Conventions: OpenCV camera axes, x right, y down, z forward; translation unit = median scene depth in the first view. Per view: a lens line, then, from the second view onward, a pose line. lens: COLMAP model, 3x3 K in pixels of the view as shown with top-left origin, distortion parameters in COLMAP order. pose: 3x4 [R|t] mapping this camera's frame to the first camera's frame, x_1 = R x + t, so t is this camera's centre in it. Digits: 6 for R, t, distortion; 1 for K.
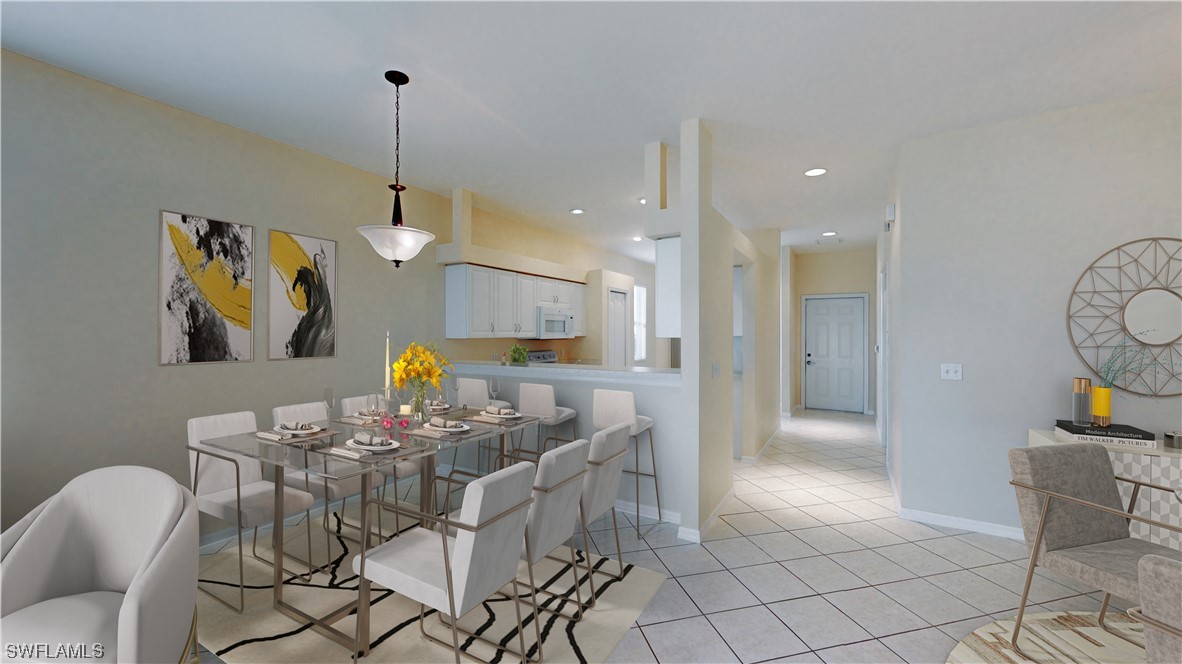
lens RADIAL K [[434.5, 0, 591.0], [0, 434.5, 332.0], [0, 0, 1]] dist [0.000488, 0.000247]
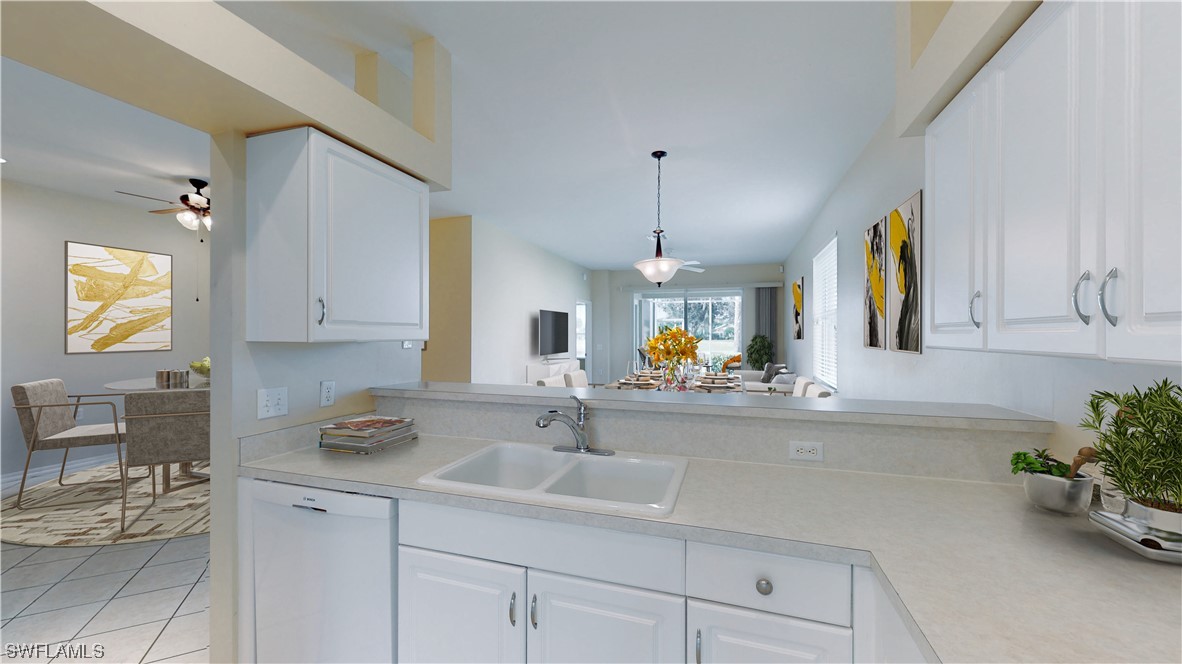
lens RADIAL K [[434.5, 0, 591.0], [0, 434.5, 332.0], [0, 0, 1]] dist [0.000488, 0.000247]
pose [[-0.977743, -0.004585, -0.209757, 0.096508], [-0.004193, 0.999989, -0.002314, 0.029026], [0.209766, -0.001383, -0.977751, 1.700936]]
